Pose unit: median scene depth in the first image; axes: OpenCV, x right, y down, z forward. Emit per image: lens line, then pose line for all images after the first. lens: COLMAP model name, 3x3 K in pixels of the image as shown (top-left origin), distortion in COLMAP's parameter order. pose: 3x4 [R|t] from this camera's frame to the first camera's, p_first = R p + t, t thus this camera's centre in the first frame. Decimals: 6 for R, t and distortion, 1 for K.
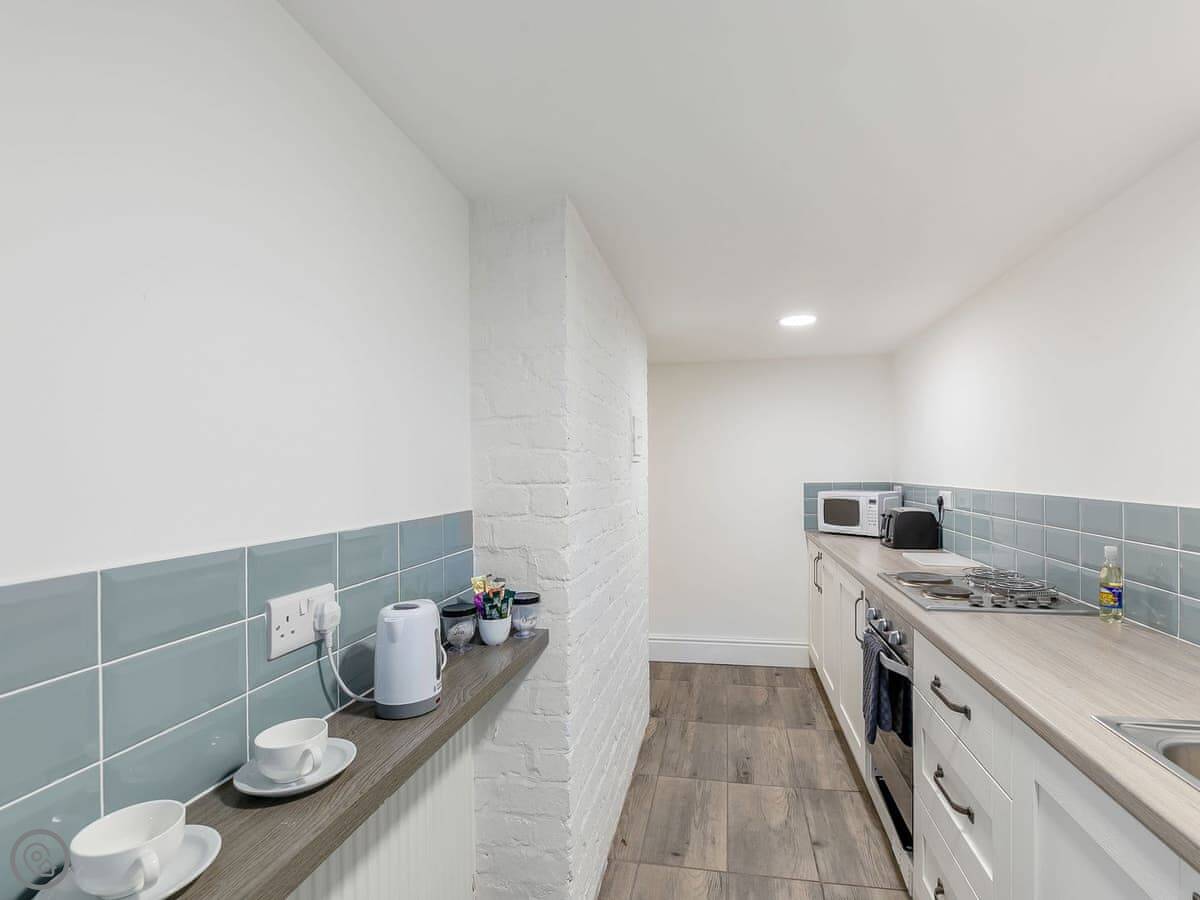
lens RADIAL K [[553.8, 0, 596.4], [0, 553.8, 444.3], [0, 0, 1]] dist [0.001774, 0.000214]
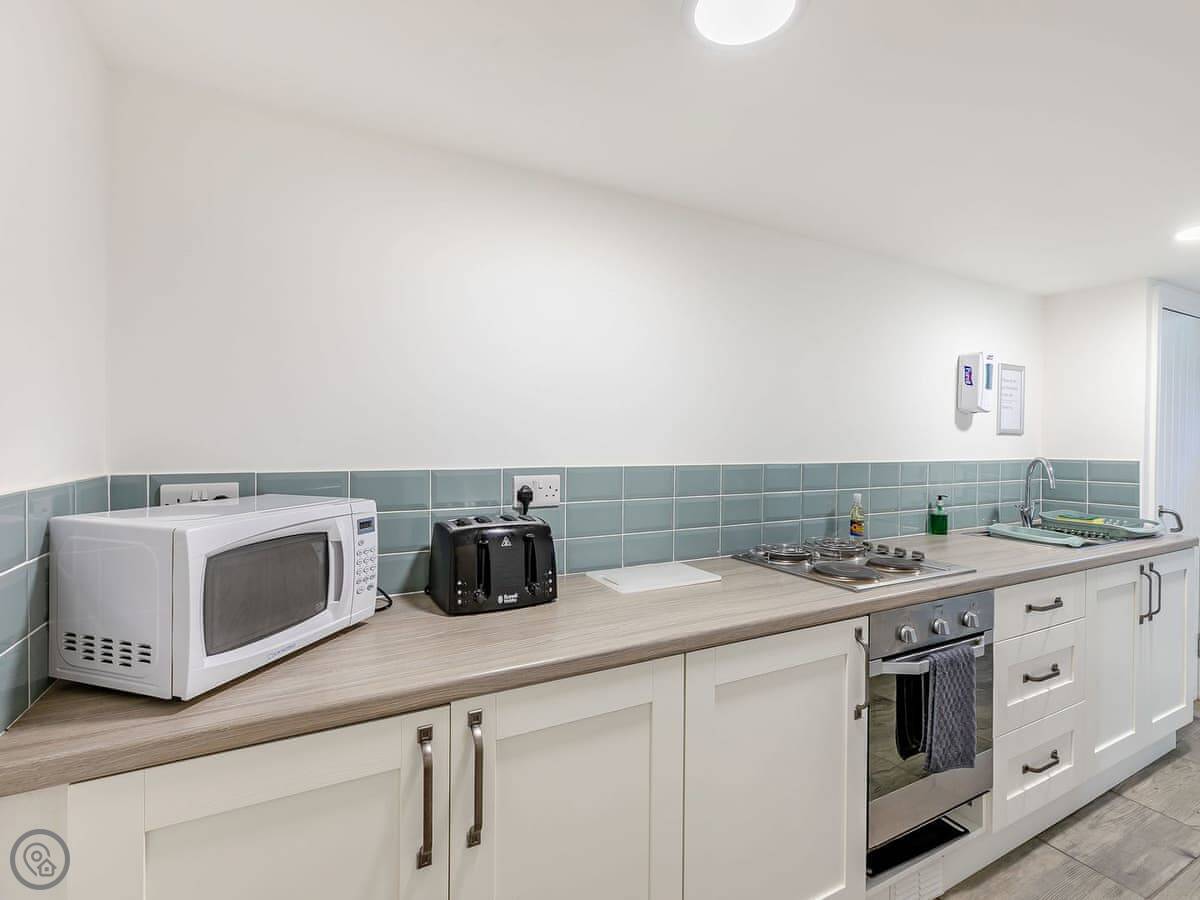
lens RADIAL K [[553.8, 0, 596.4], [0, 553.8, 444.3], [0, 0, 1]] dist [0.001774, 0.000214]
pose [[-0.609075, 0.014968, 0.792972, 0.149962], [-0.022910, 0.999073, -0.036455, 0.071758], [-0.792782, -0.040371, -0.608167, 1.281902]]
